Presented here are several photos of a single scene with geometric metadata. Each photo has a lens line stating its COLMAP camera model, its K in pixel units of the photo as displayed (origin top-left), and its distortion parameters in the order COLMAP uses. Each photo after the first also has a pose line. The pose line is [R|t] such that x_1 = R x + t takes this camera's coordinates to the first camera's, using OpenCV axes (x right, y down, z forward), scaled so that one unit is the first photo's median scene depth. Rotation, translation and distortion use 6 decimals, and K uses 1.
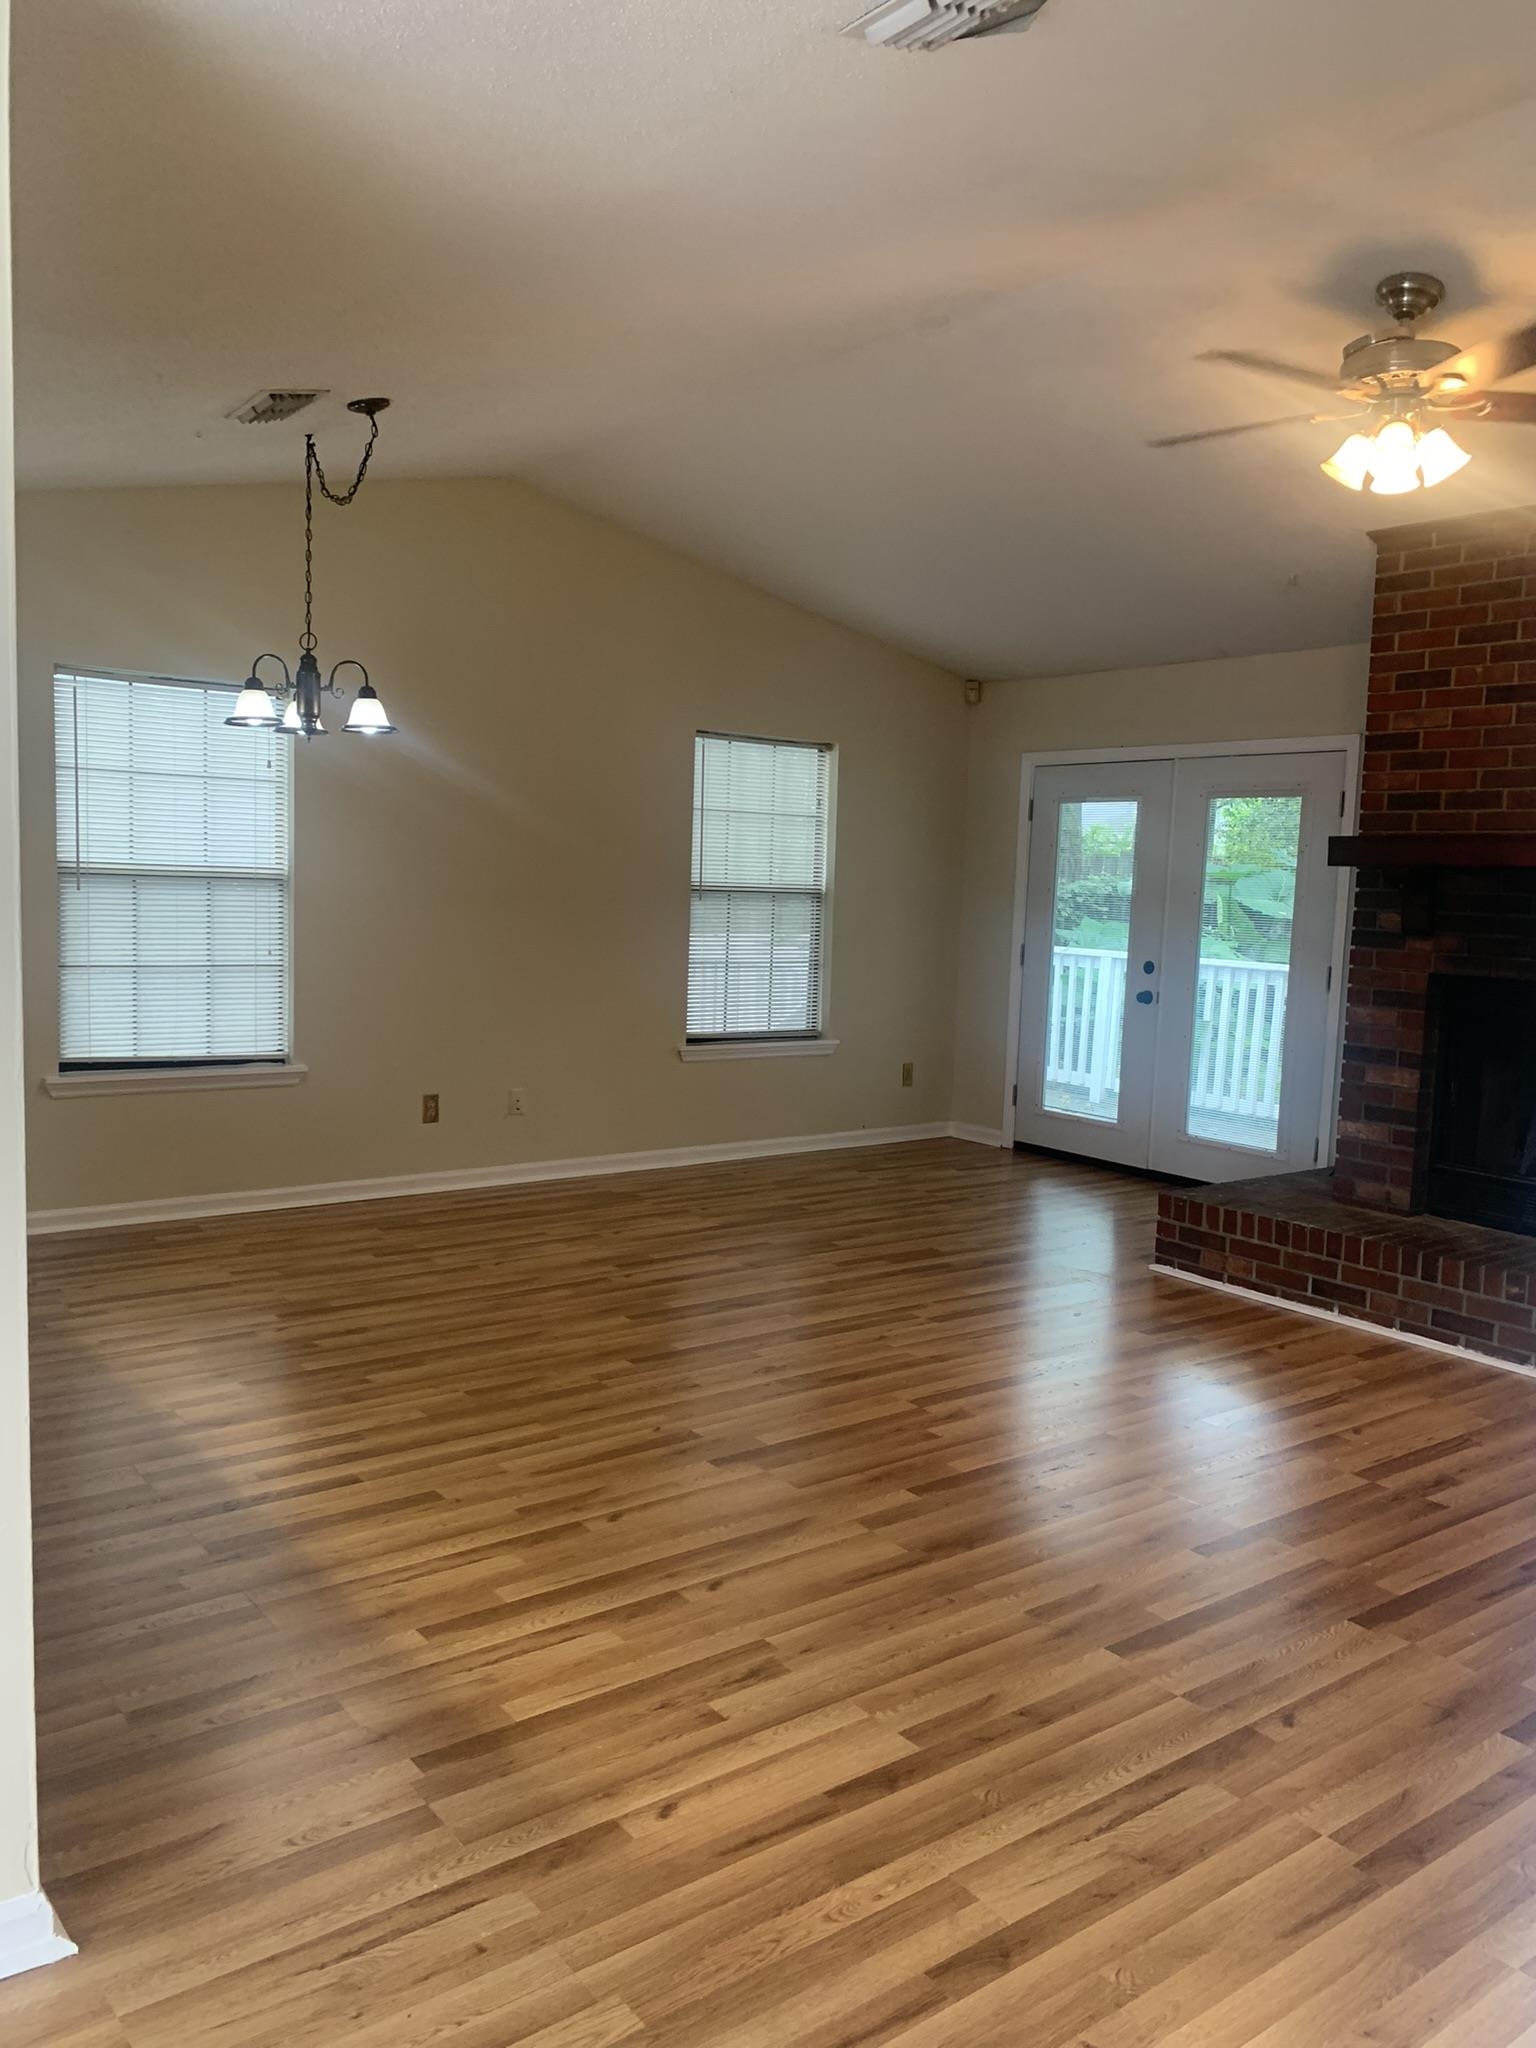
lens RADIAL K [[1549.3, 0, 821.3], [0, 1549.3, 1034.5], [0, 0, 1]] dist [0.046190, -0.058820]
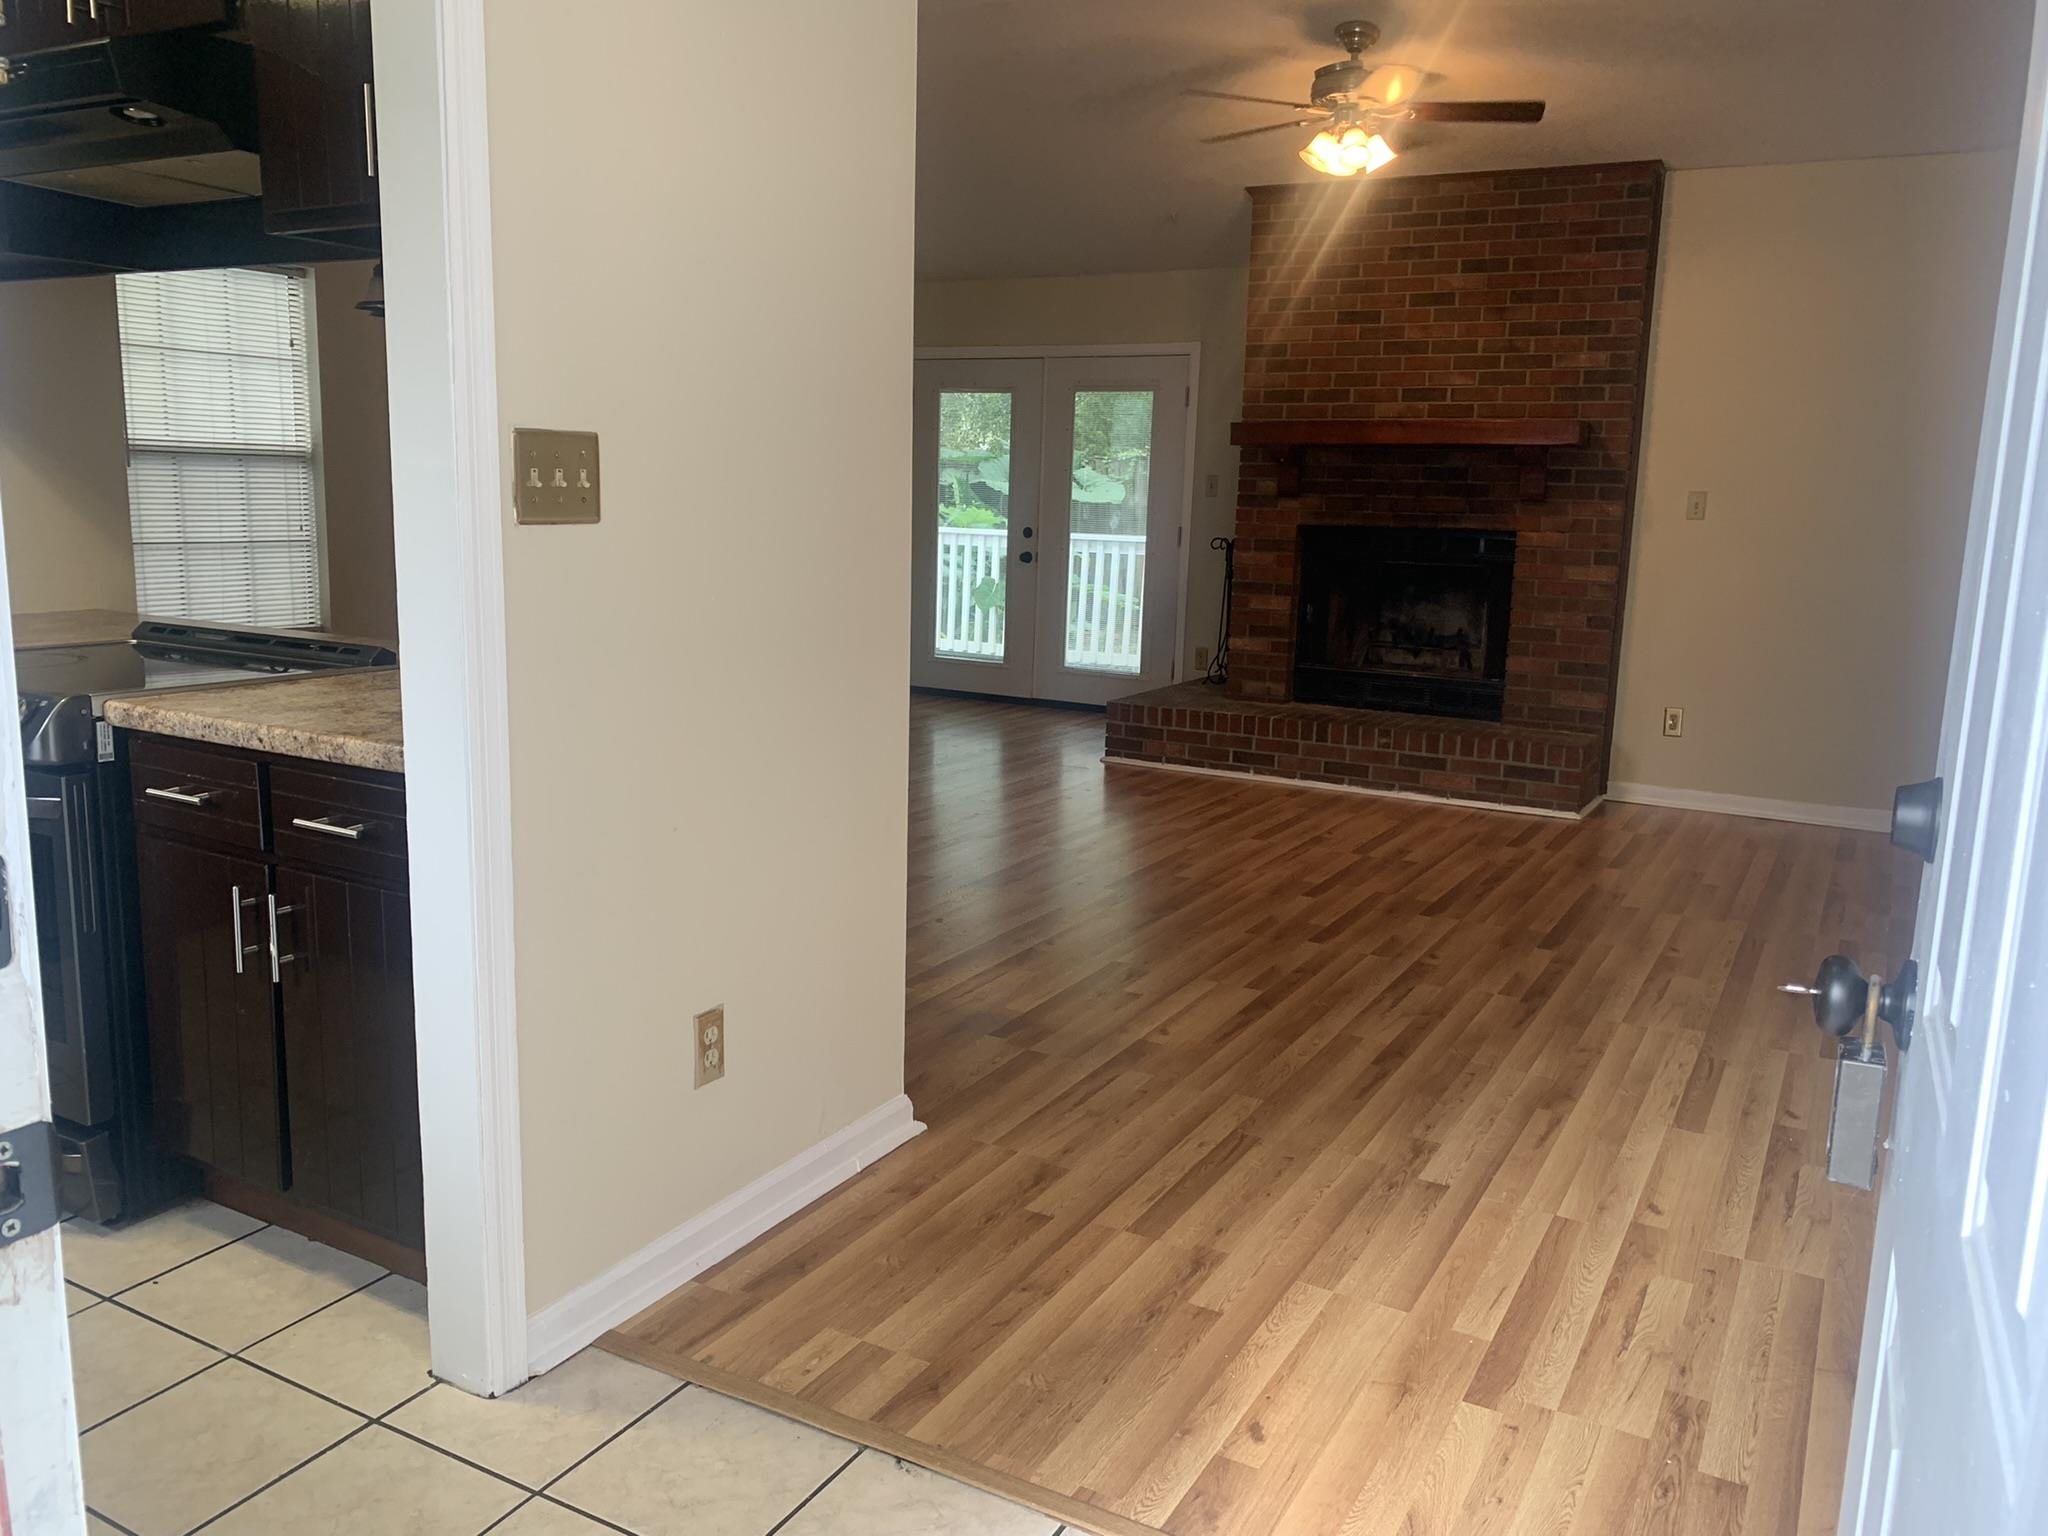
lens RADIAL K [[1549.3, 0, 1009.0], [0, 1549.3, 754.7], [0, 0, 1]] dist [0.046190, -0.058820]
pose [[0.923348, -0.073930, 0.376780, -0.386393], [0.043323, 0.995082, 0.089082, 0.030714], [-0.381512, -0.065930, 0.922009, -0.181860]]
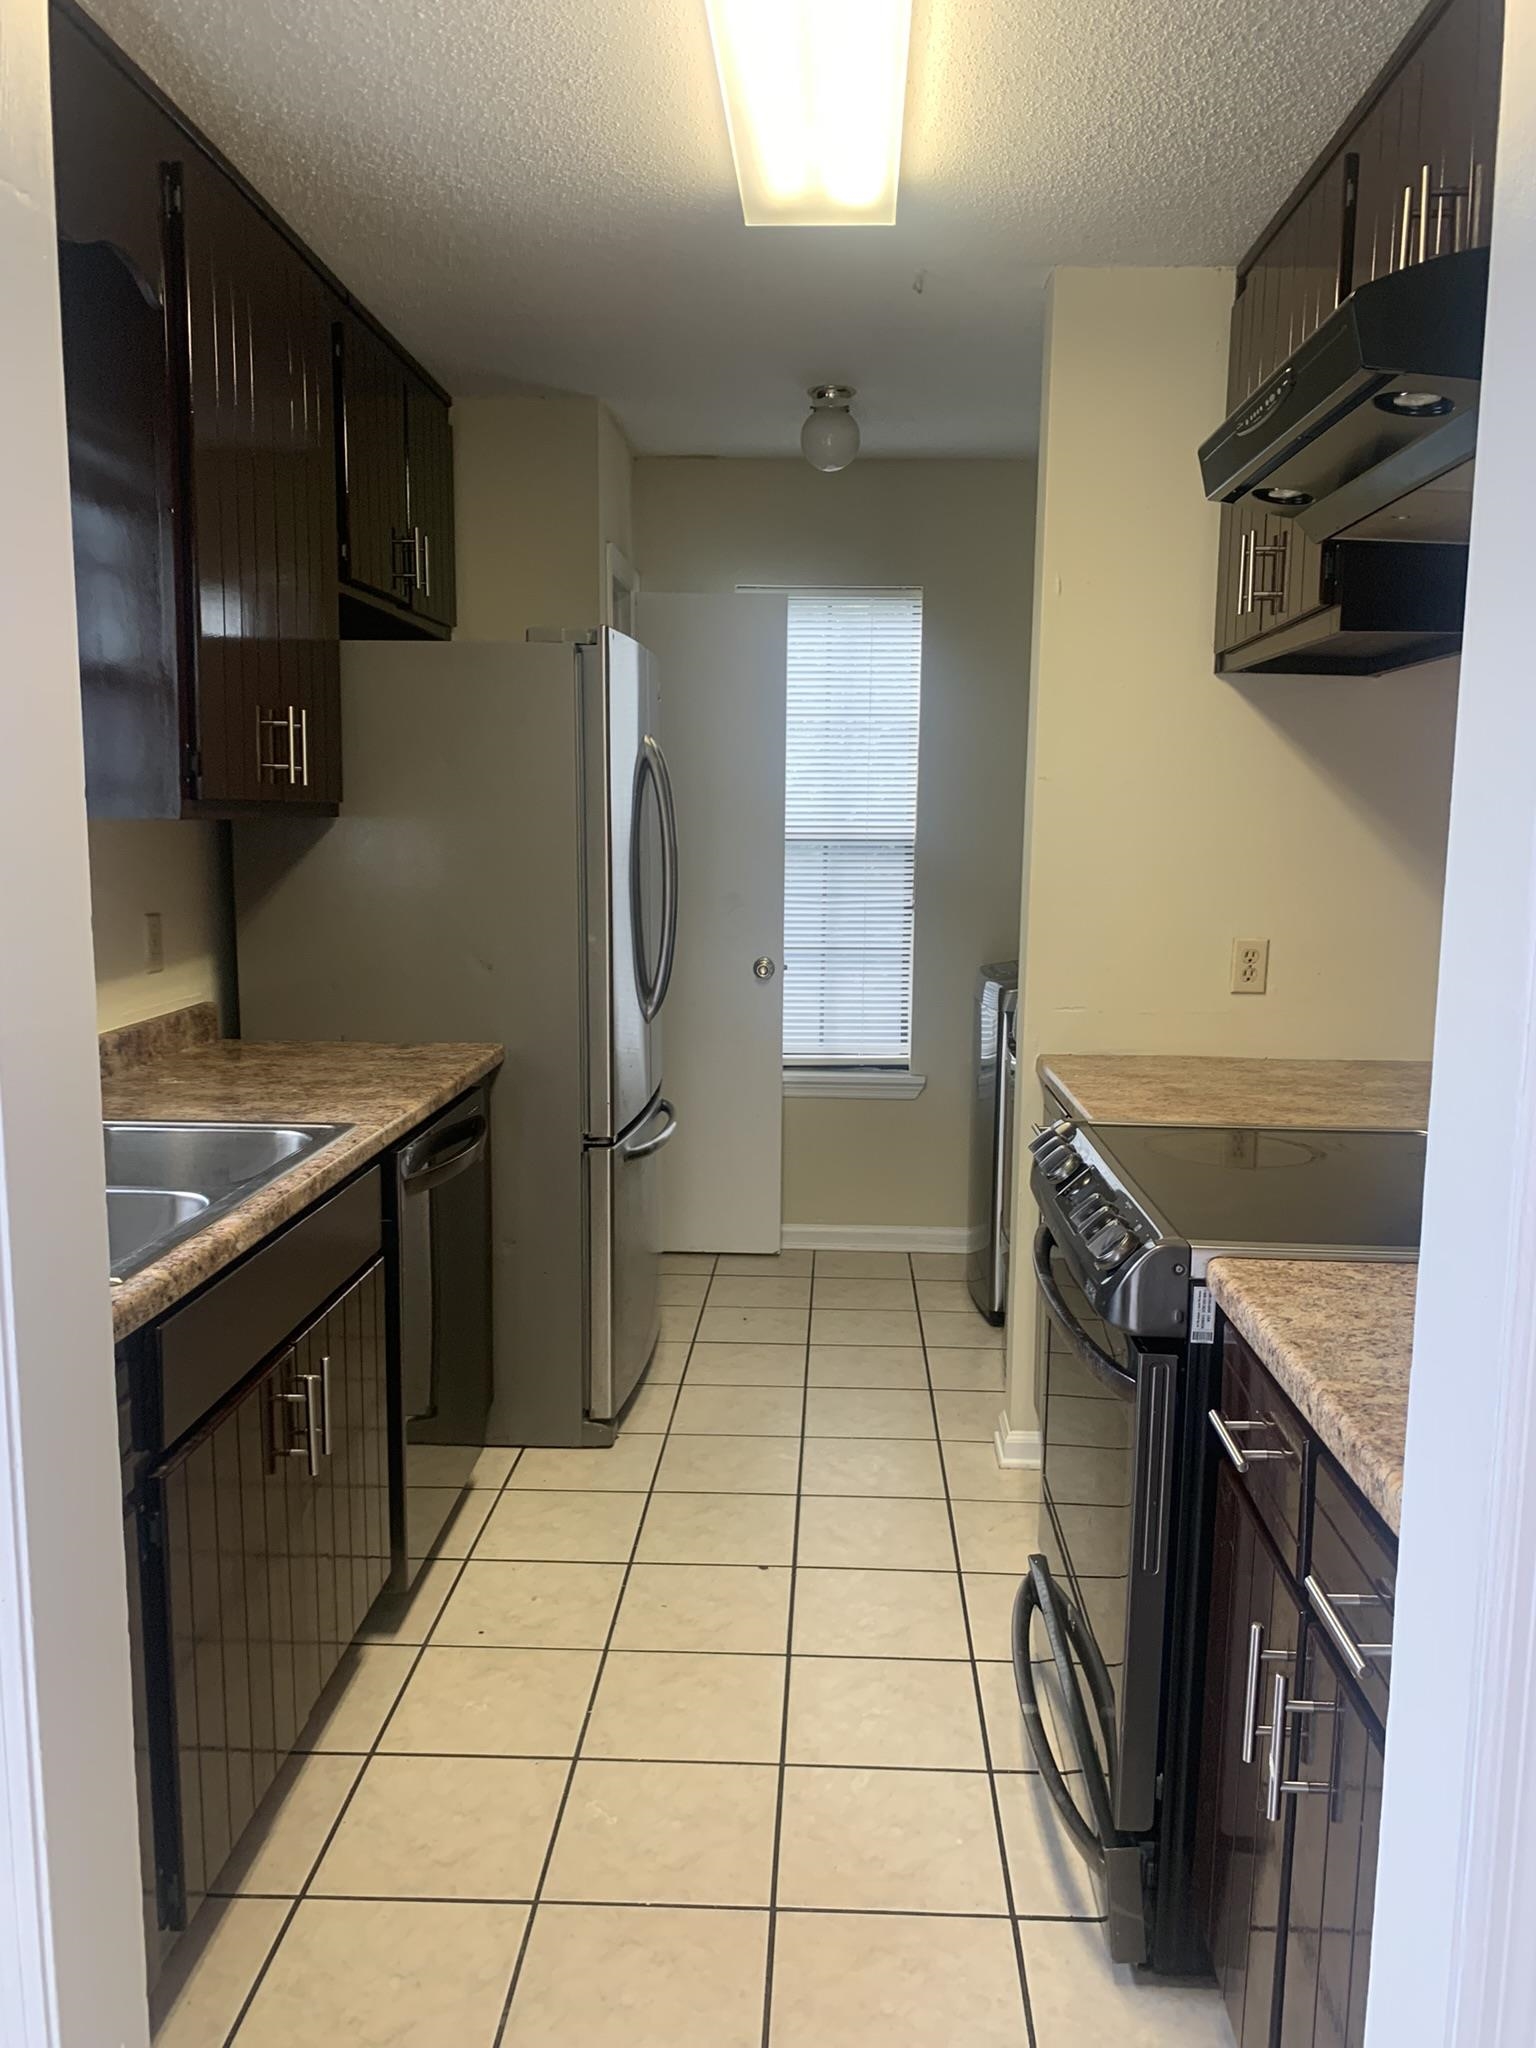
lens RADIAL K [[1549.3, 0, 783.3], [0, 1549.3, 1036.0], [0, 0, 1]] dist [0.046190, -0.058820]
pose [[0.763791, 0.067505, -0.641924, -0.316742], [-0.054177, 0.997711, 0.040457, -0.013061], [0.643186, 0.003877, 0.765700, 0.064991]]
